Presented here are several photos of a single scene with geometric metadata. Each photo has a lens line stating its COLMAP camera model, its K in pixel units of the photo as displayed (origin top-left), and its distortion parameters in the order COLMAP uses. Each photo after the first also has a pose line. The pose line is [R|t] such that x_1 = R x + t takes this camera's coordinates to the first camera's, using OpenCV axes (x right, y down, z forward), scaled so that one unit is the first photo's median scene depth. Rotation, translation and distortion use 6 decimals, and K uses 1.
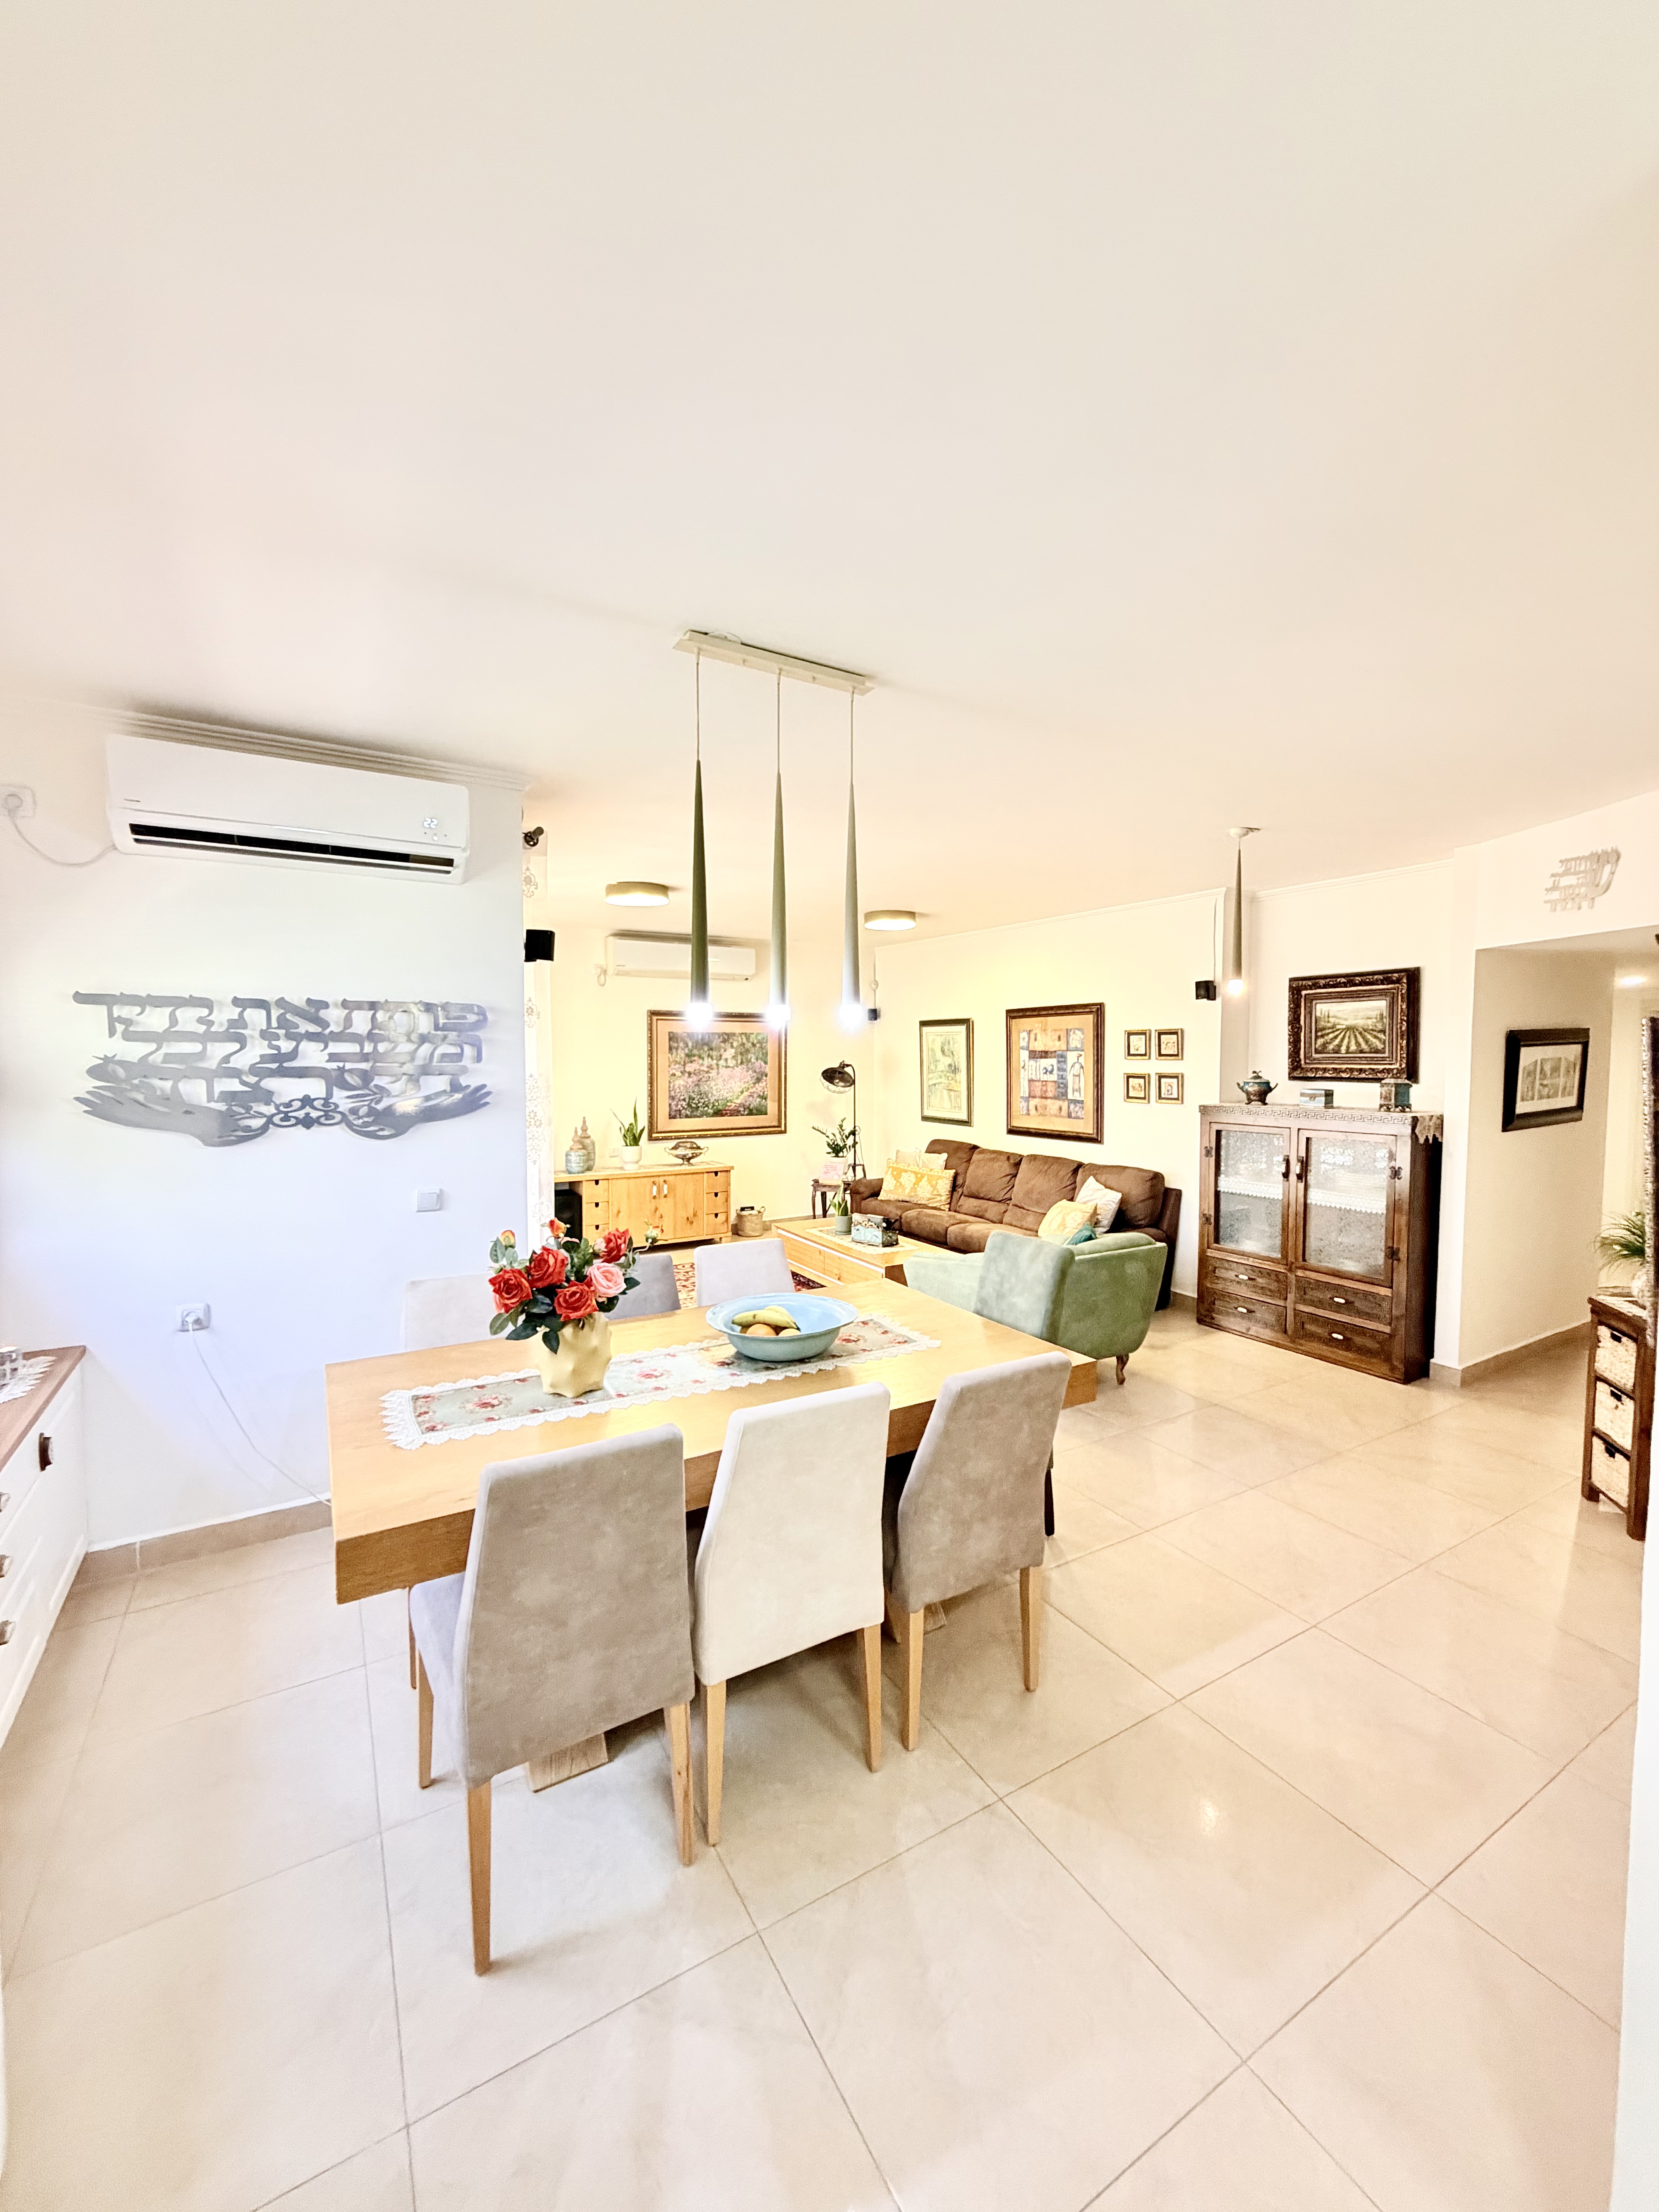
lens RADIAL K [[887.9, 0, 831.0], [0, 887.9, 1098.9], [0, 0, 1]] dist [-0.008823, -0.000011]
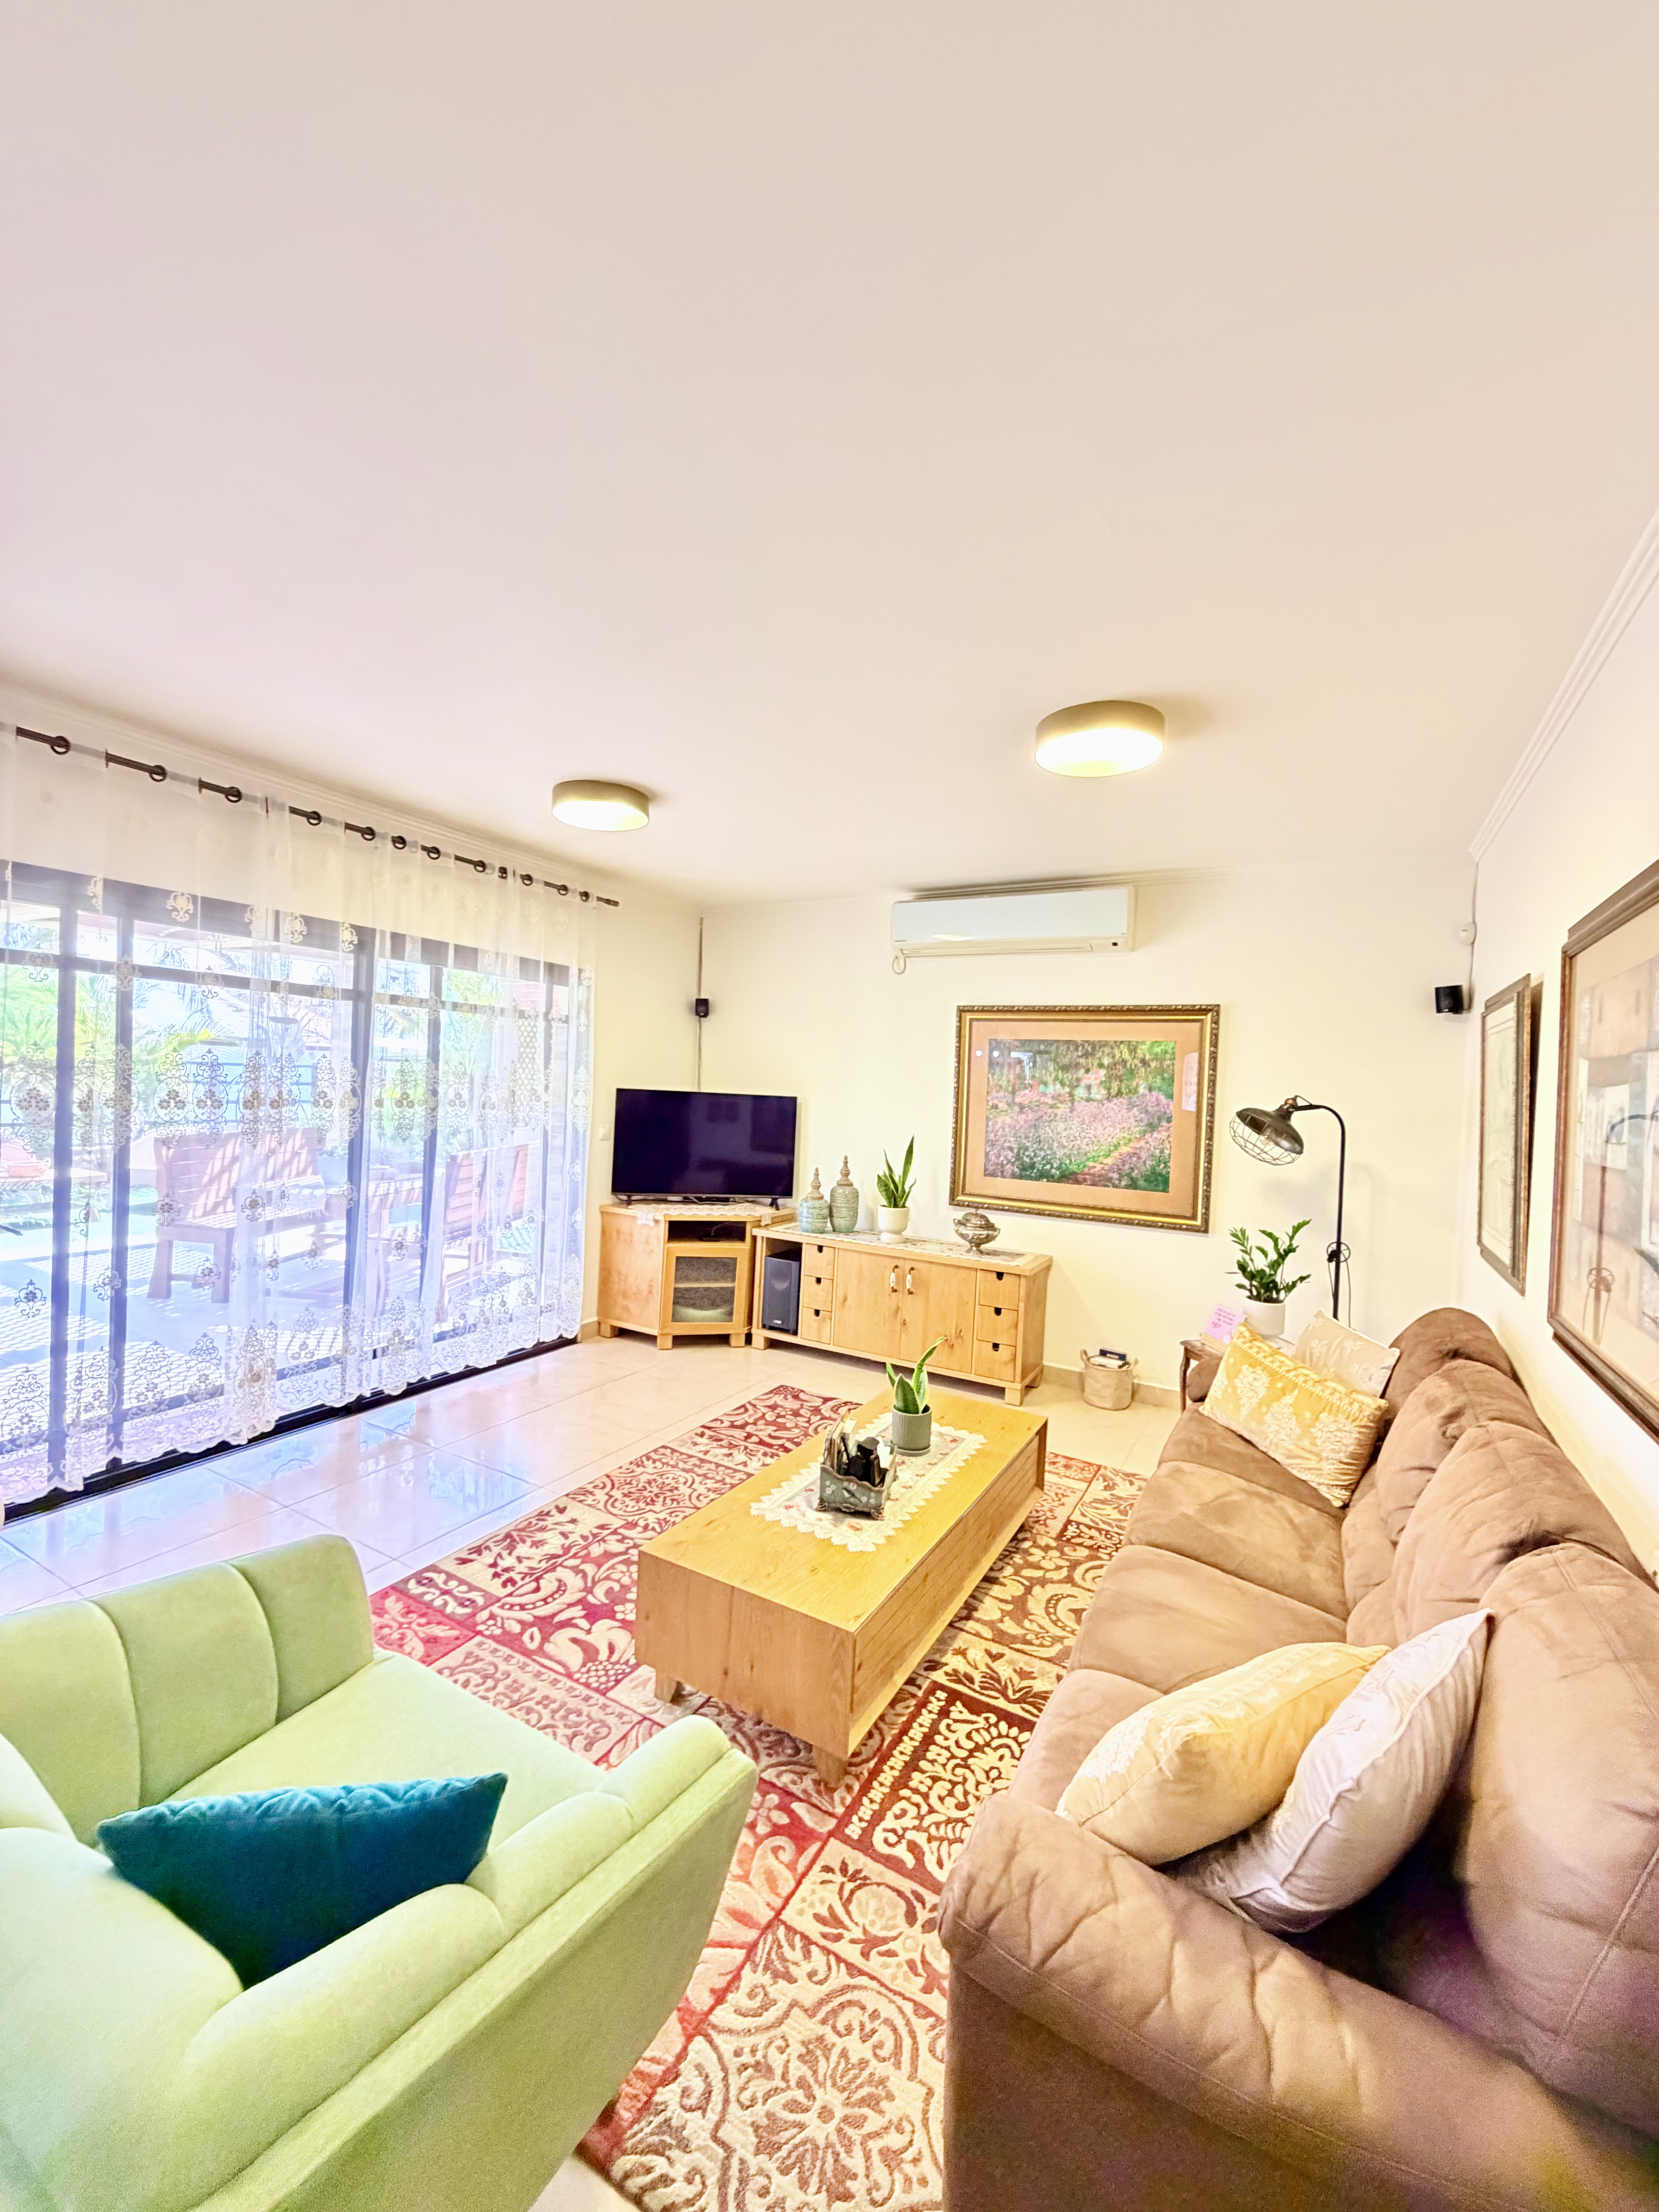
lens RADIAL K [[887.9, 0, 831.0], [0, 887.9, 1098.9], [0, 0, 1]] dist [-0.008823, -0.000011]
pose [[0.491436, 0.033580, -0.870266, 0.359652], [-0.085850, 0.996257, -0.010038, -0.019017], [0.866672, 0.079645, 0.492480, 0.666438]]
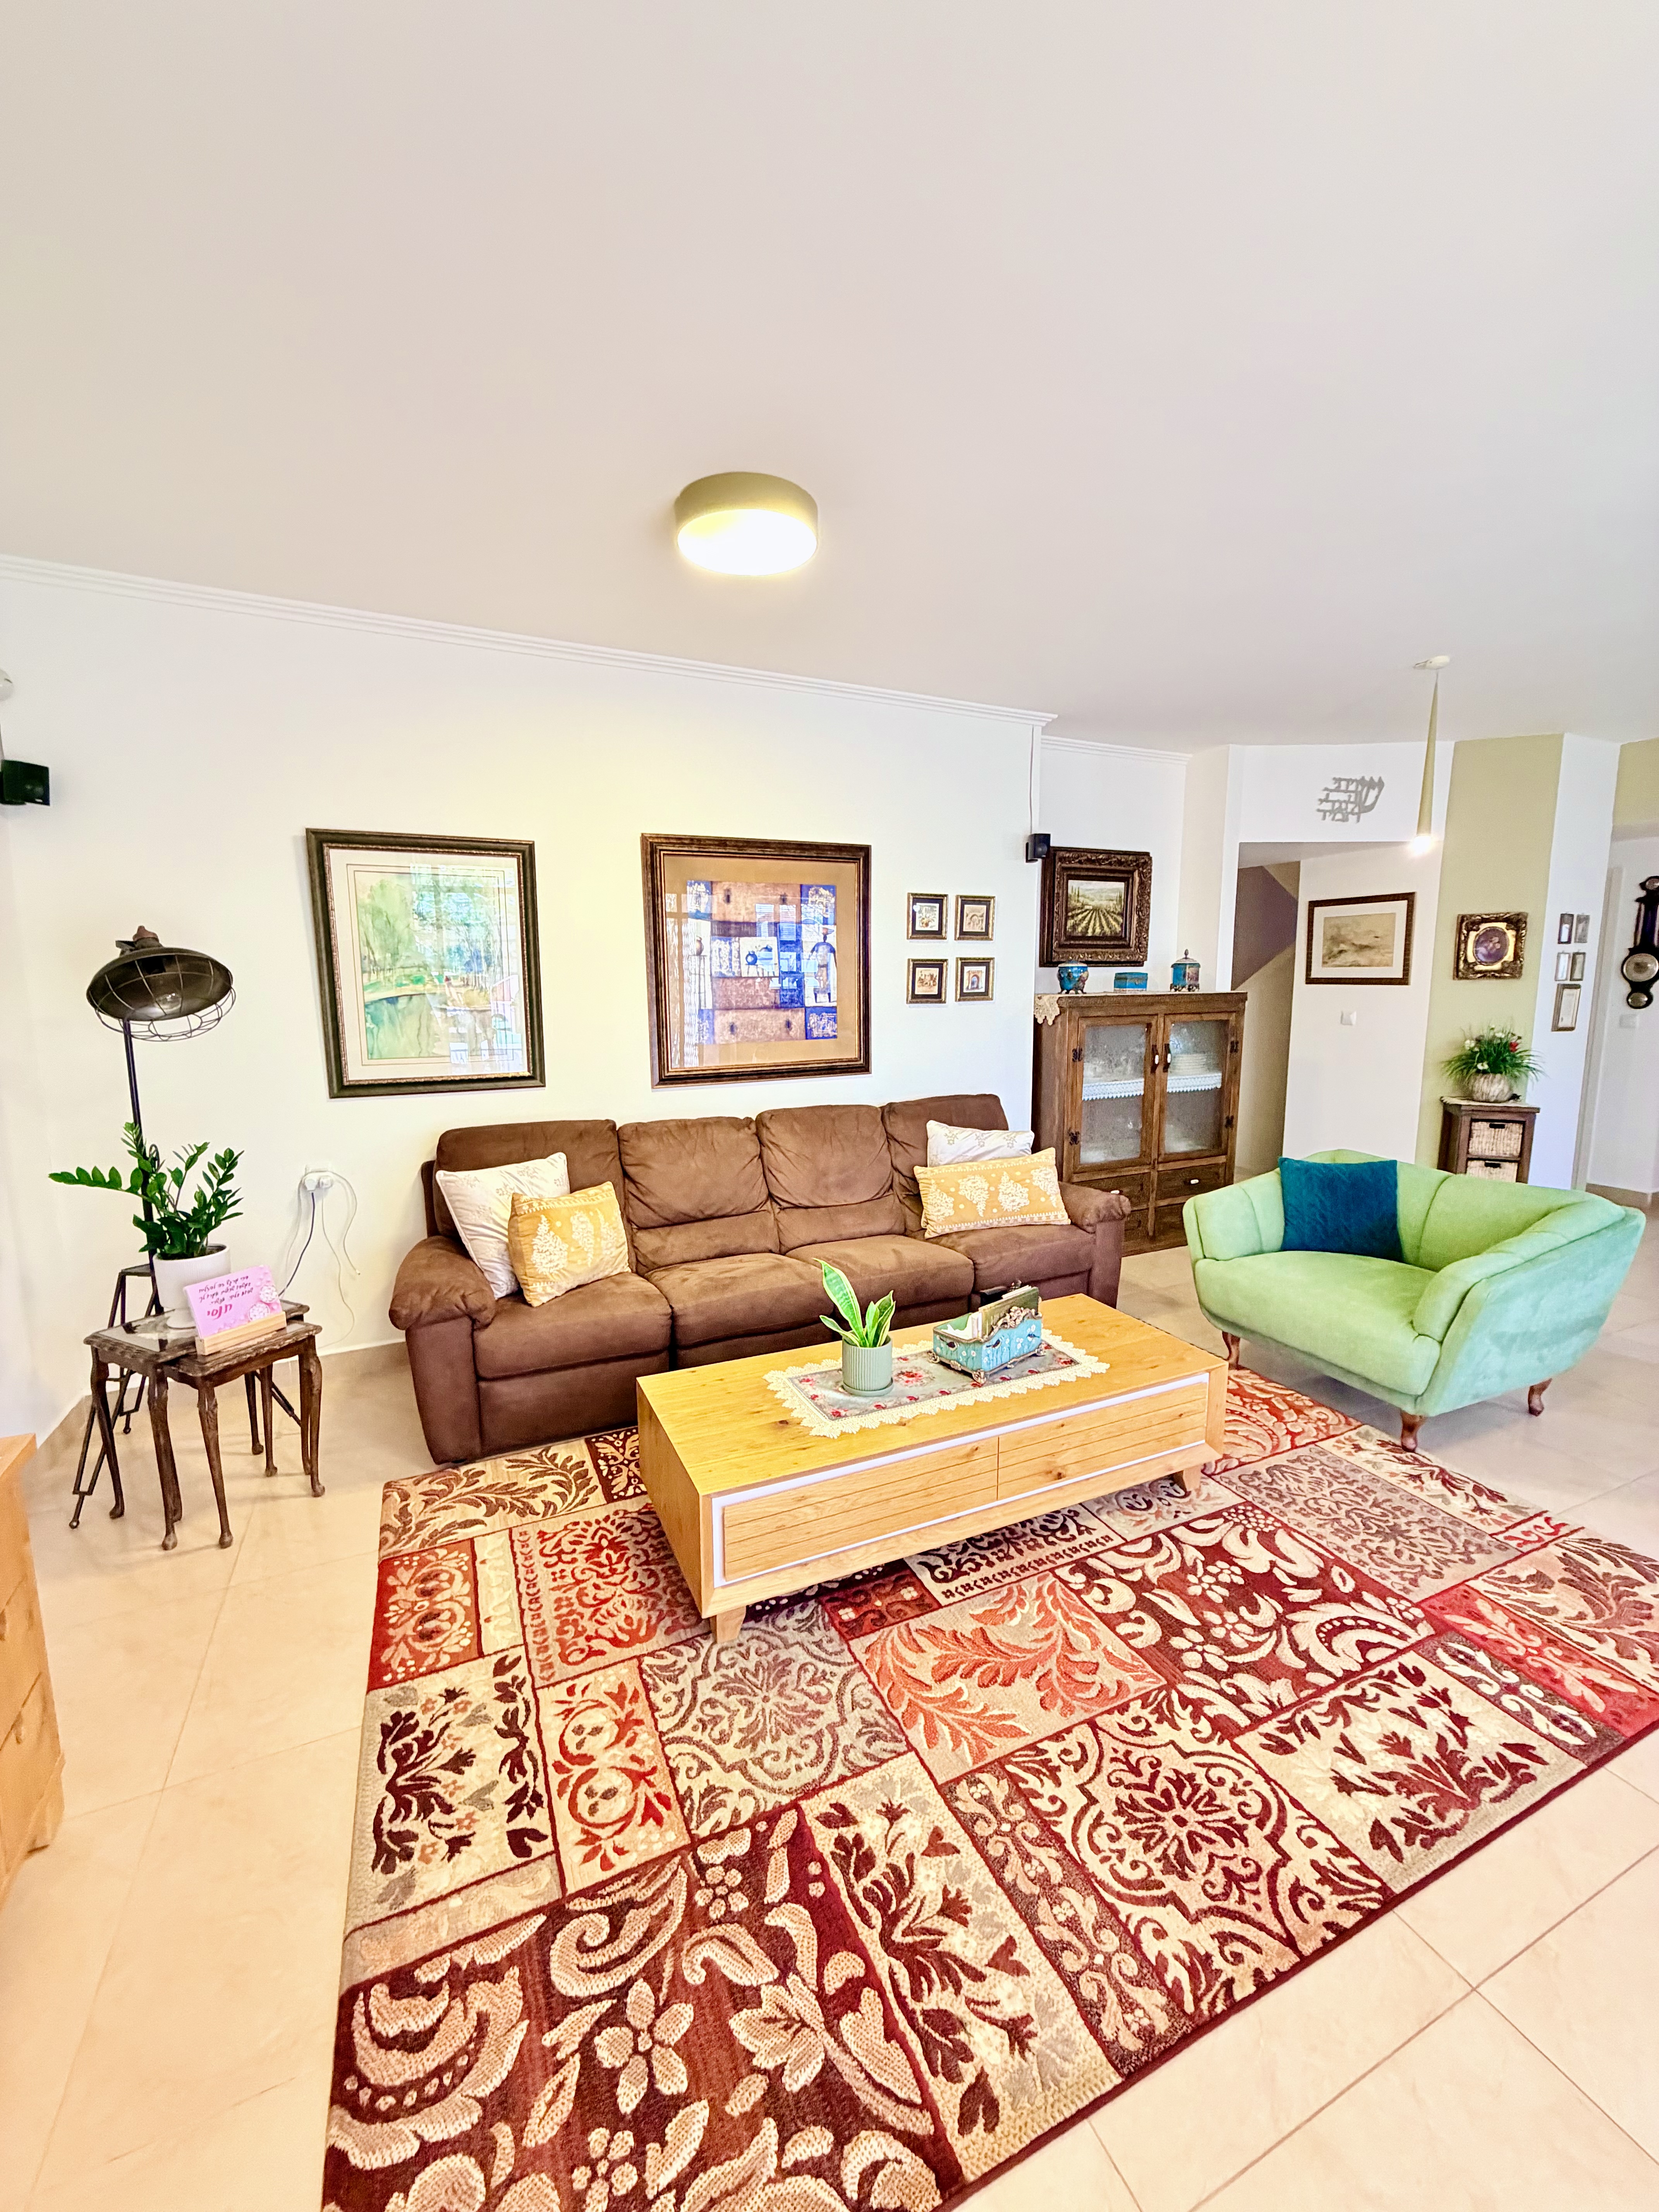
lens RADIAL K [[887.9, 0, 831.0], [0, 887.9, 1098.9], [0, 0, 1]] dist [-0.008823, -0.000011]
pose [[0.109947, -0.135541, 0.984652, -0.305331], [0.058609, 0.989819, 0.129708, -0.014400], [-0.992208, 0.043449, 0.116771, 0.889861]]
